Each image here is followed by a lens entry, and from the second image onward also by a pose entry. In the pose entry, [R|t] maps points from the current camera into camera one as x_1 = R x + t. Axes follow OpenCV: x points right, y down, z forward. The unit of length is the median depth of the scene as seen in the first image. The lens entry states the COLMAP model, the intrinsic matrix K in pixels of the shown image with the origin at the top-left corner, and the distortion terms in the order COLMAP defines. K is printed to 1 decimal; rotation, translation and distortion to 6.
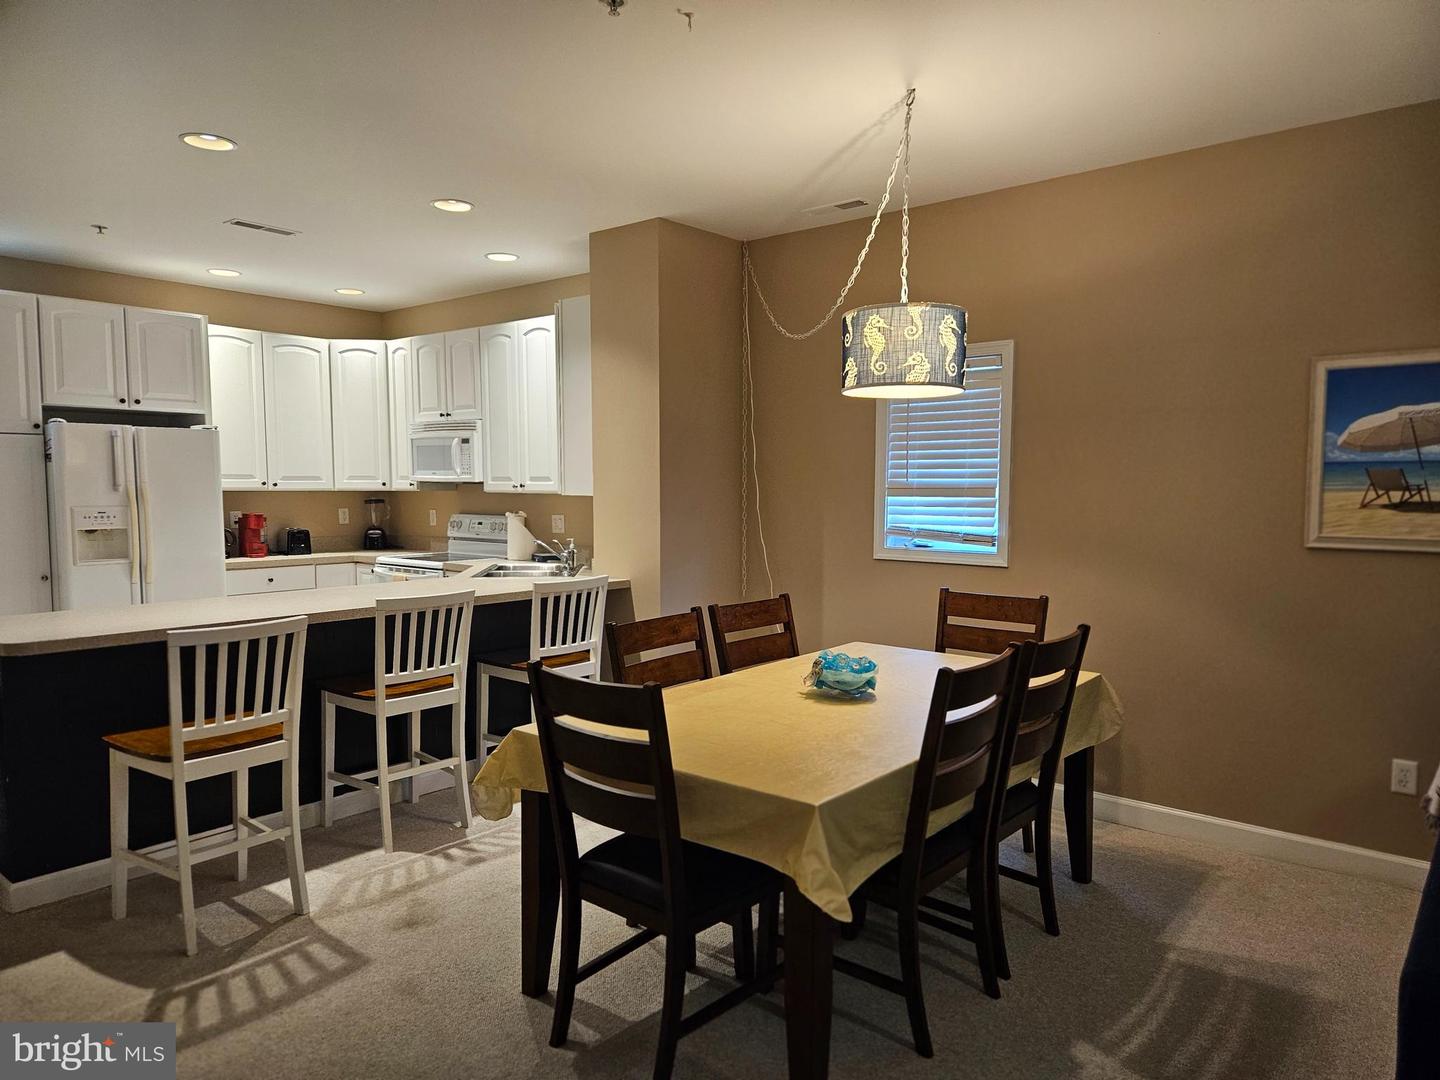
lens RADIAL K [[955.6, 0, 723.7], [0, 955.6, 552.3], [0, 0, 1]] dist [0.069912, -0.049765]
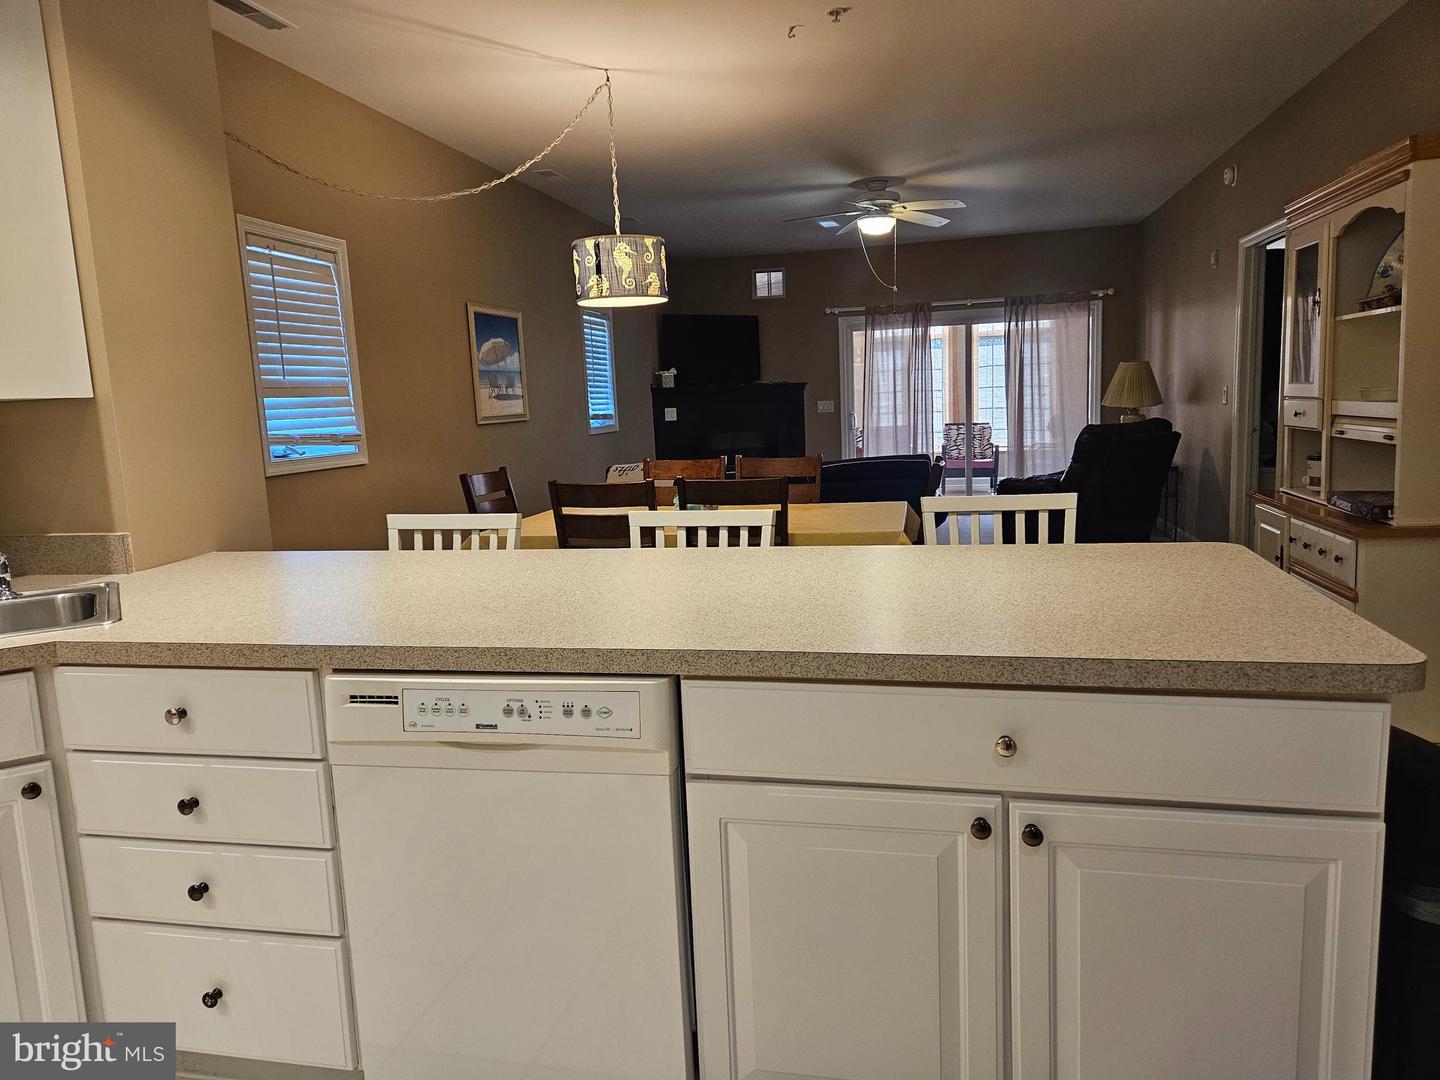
lens RADIAL K [[955.6, 0, 722.1], [0, 955.6, 539.7], [0, 0, 1]] dist [0.069912, -0.049765]
pose [[-0.455699, -0.115223, 0.882645, -0.596697], [0.109140, 0.976873, 0.183871, -0.039760], [-0.883418, 0.180122, -0.432584, 0.824515]]
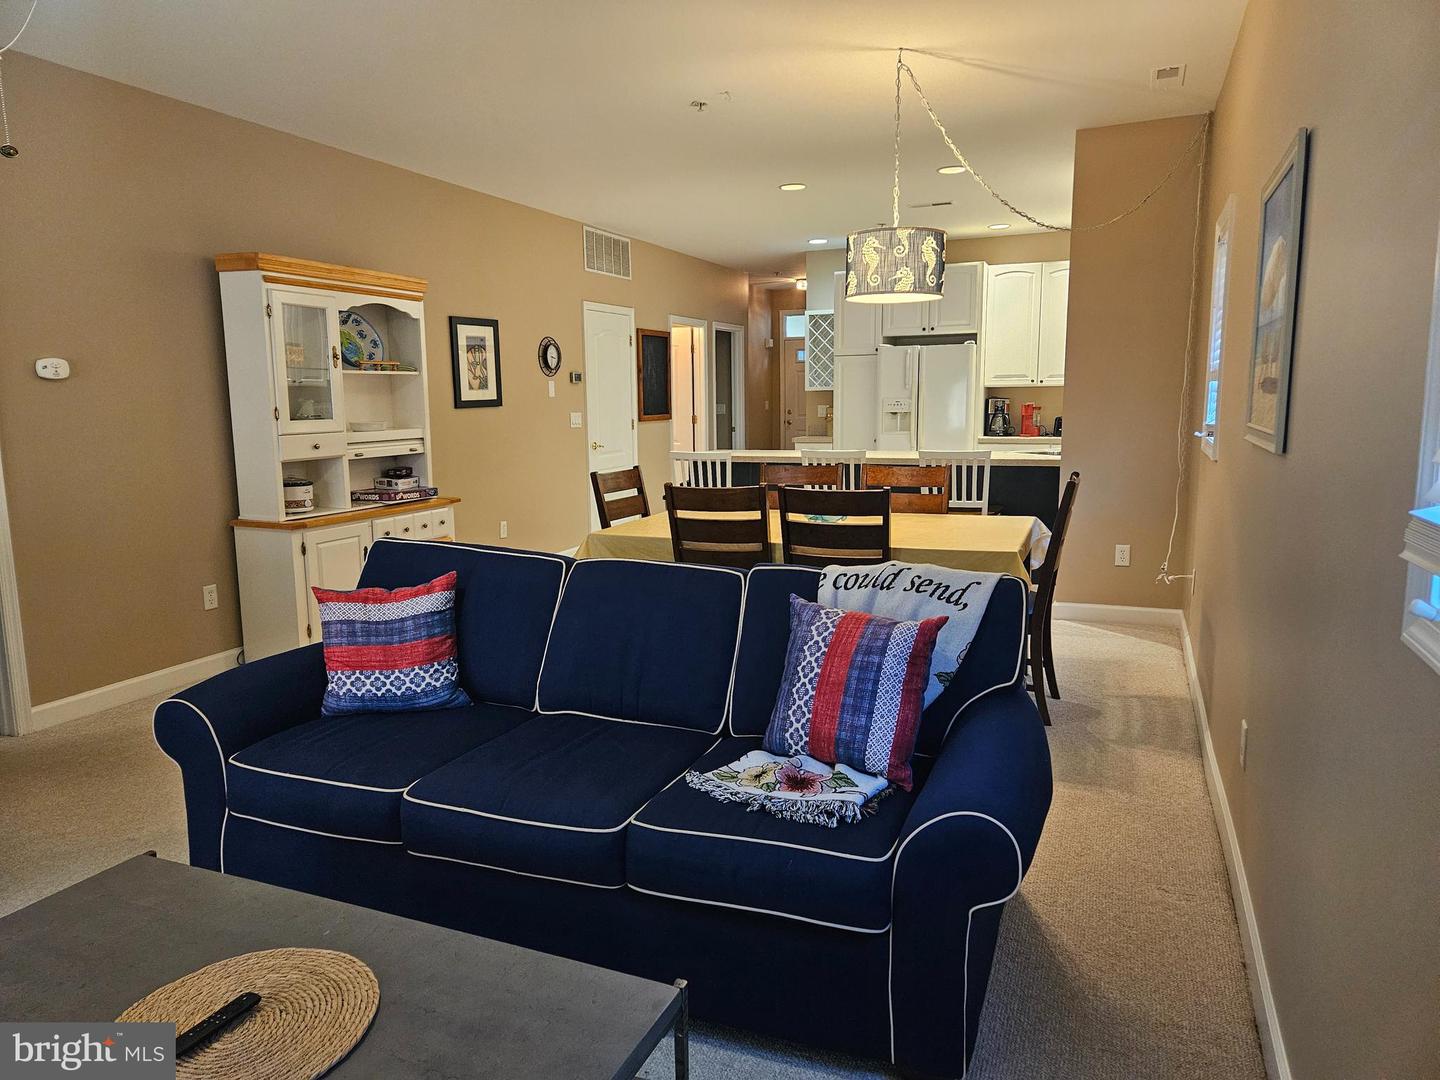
lens RADIAL K [[955.6, 0, 725.4], [0, 955.6, 544.2], [0, 0, 1]] dist [0.069912, -0.049765]
pose [[0.308787, 0.142435, -0.940406, 0.735836], [-0.054482, 0.989749, 0.132019, -0.001088], [0.949569, 0.010469, 0.313382, 0.209570]]
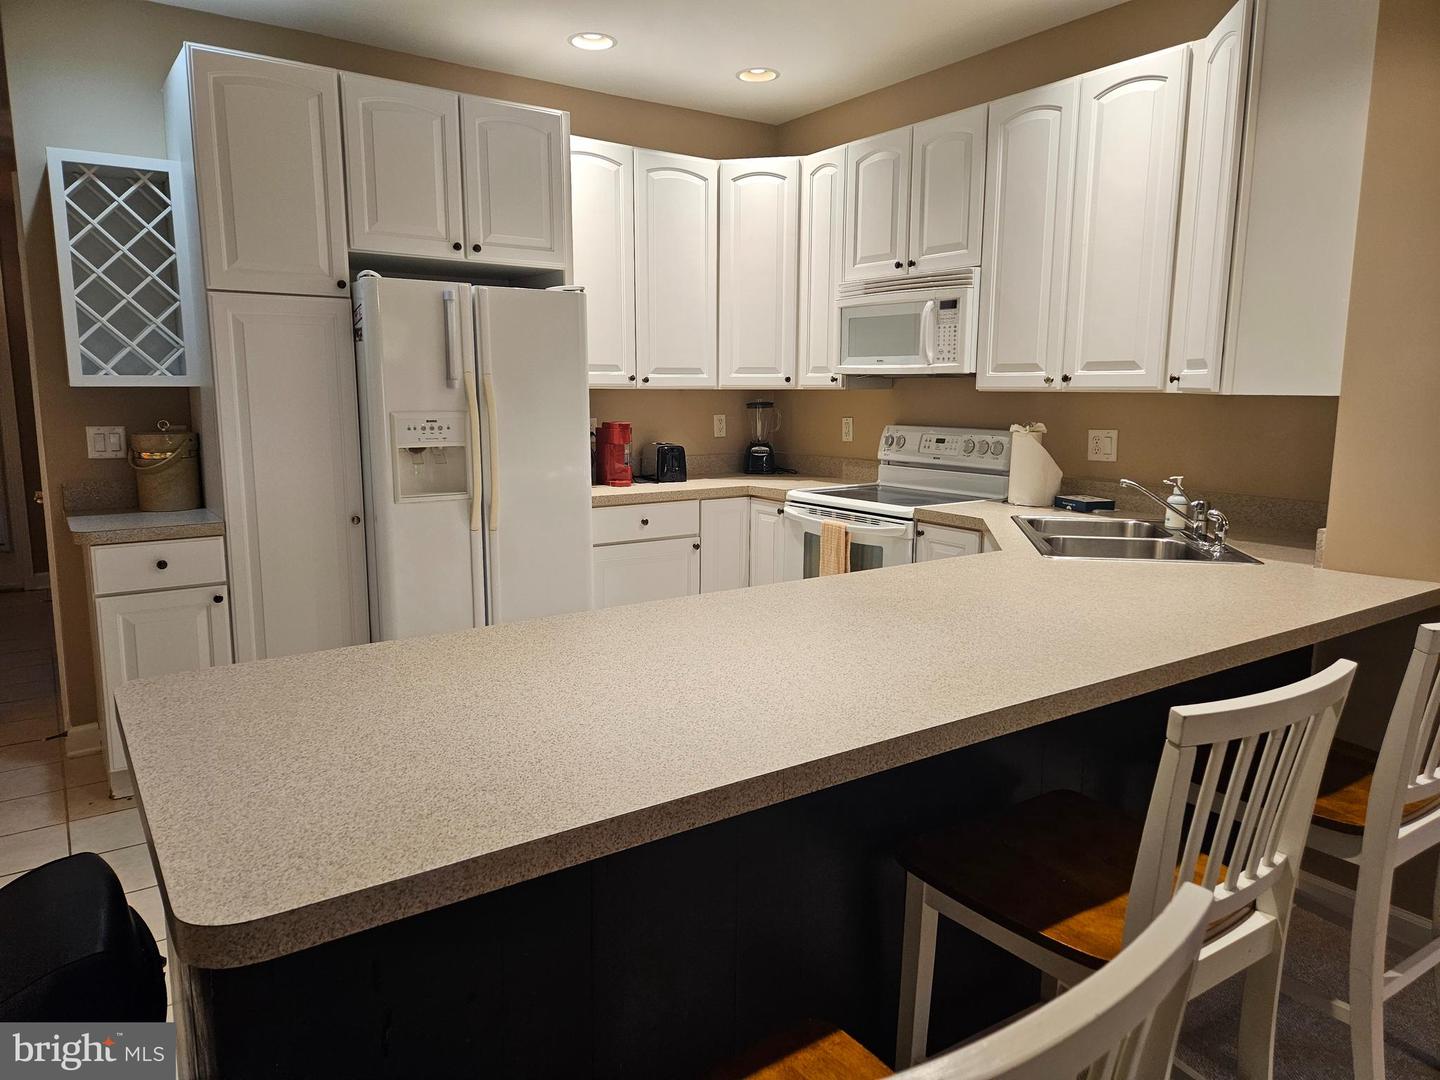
lens RADIAL K [[955.6, 0, 710.8], [0, 955.6, 530.2], [0, 0, 1]] dist [0.069912, -0.049765]
pose [[0.964326, 0.041763, -0.261403, -0.264008], [-0.021115, 0.996465, 0.081309, -0.022348], [0.263875, -0.072889, 0.961799, 0.392685]]
